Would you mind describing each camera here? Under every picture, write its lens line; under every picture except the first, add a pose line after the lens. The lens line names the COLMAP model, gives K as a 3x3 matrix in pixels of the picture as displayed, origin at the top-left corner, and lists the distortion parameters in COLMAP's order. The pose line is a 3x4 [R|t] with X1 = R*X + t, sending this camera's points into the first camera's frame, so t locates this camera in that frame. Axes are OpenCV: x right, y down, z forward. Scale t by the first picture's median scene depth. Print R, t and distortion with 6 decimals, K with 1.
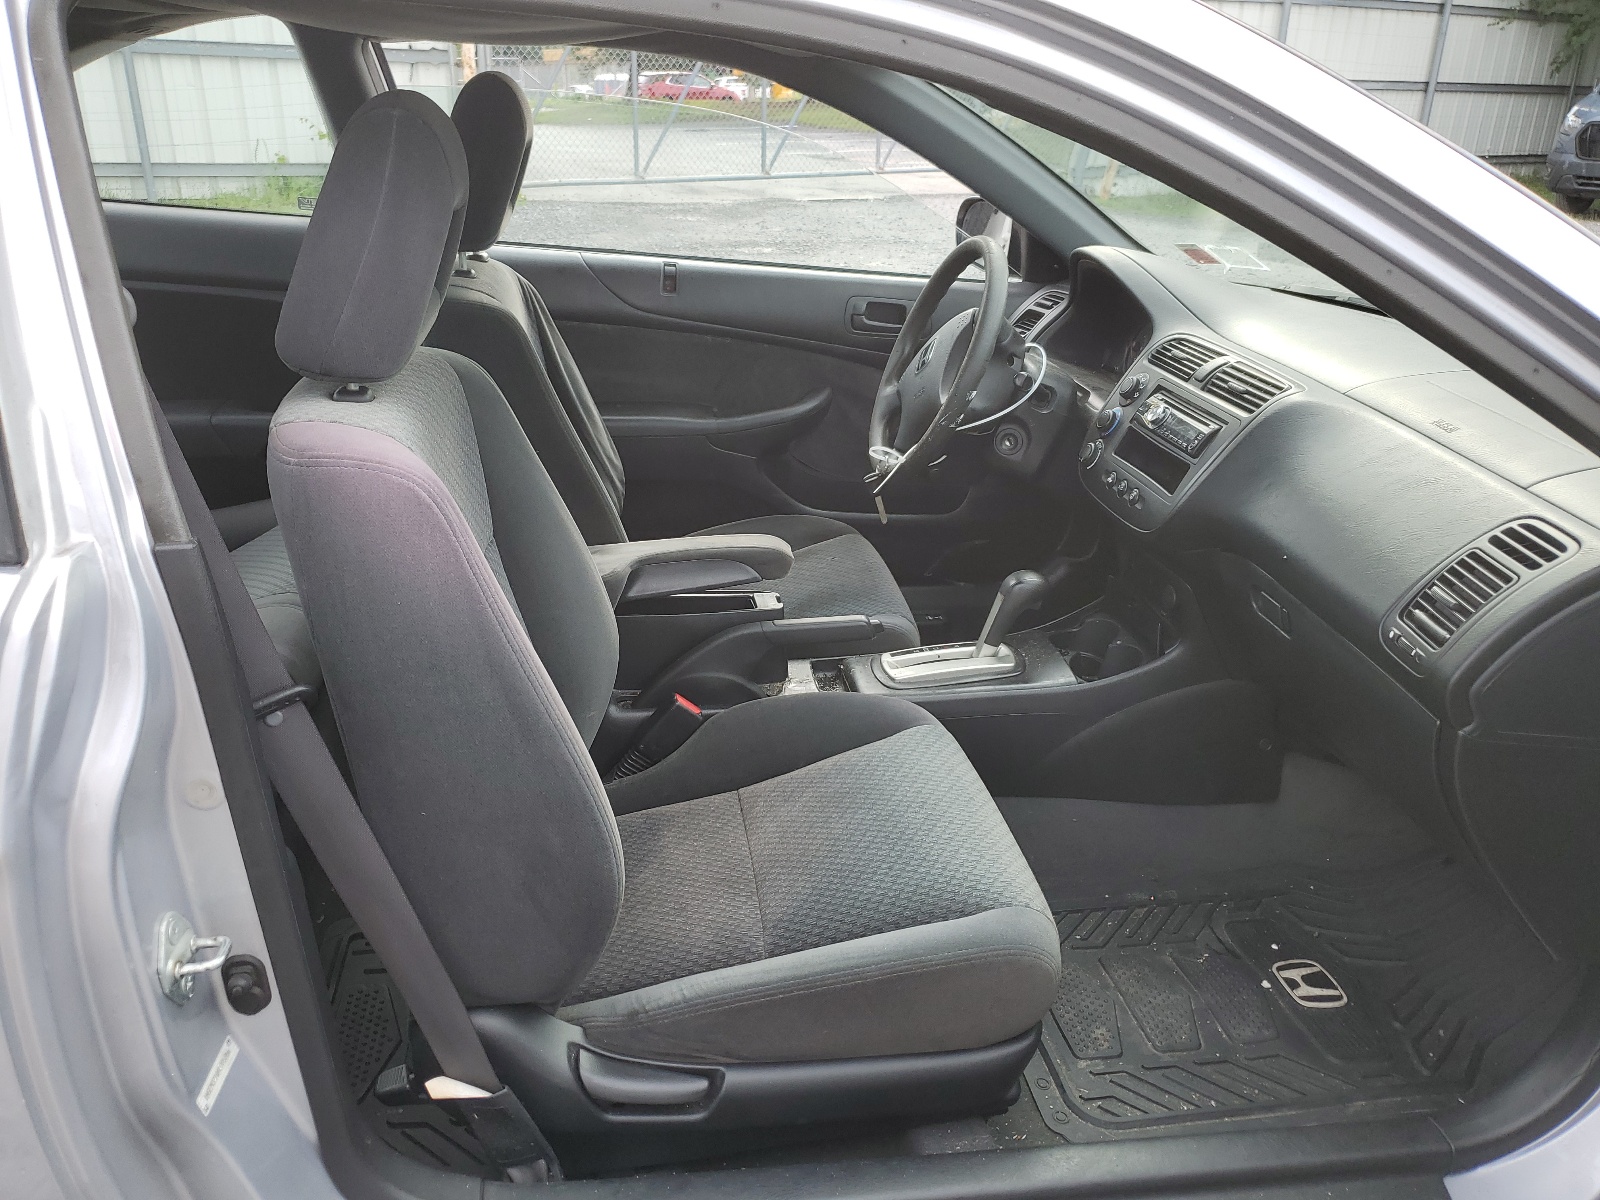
lens RADIAL K [[1212.2, 0, 800.0], [0, 1212.2, 600.0], [0, 0, 1]] dist [-0.071077, -0.000147]
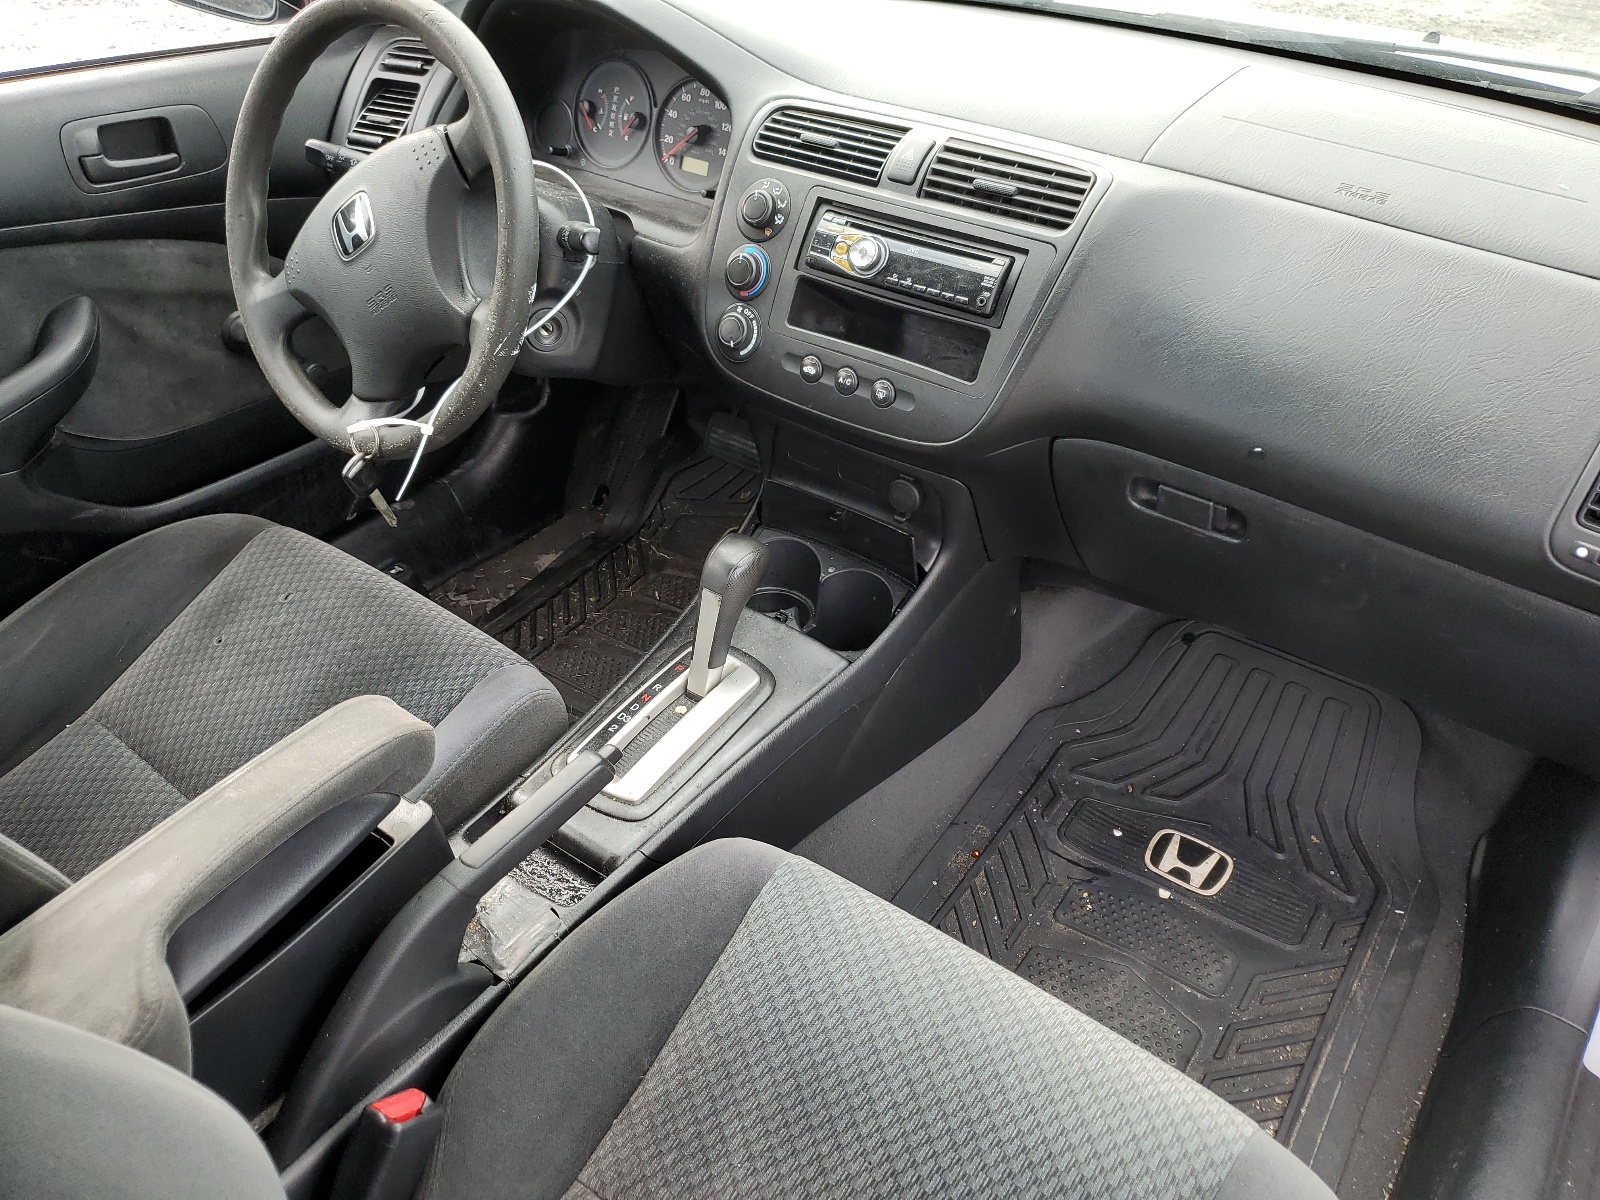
lens RADIAL K [[1209.0, 0, 799.9], [0, 1209.0, 572.5], [0, 0, 1]] dist [0.004184, 0.000525]
pose [[0.713318, -0.435198, 0.549344, -0.149235], [0.289111, 0.896760, 0.335017, -0.224616], [-0.638429, -0.080153, 0.765496, 0.516658]]
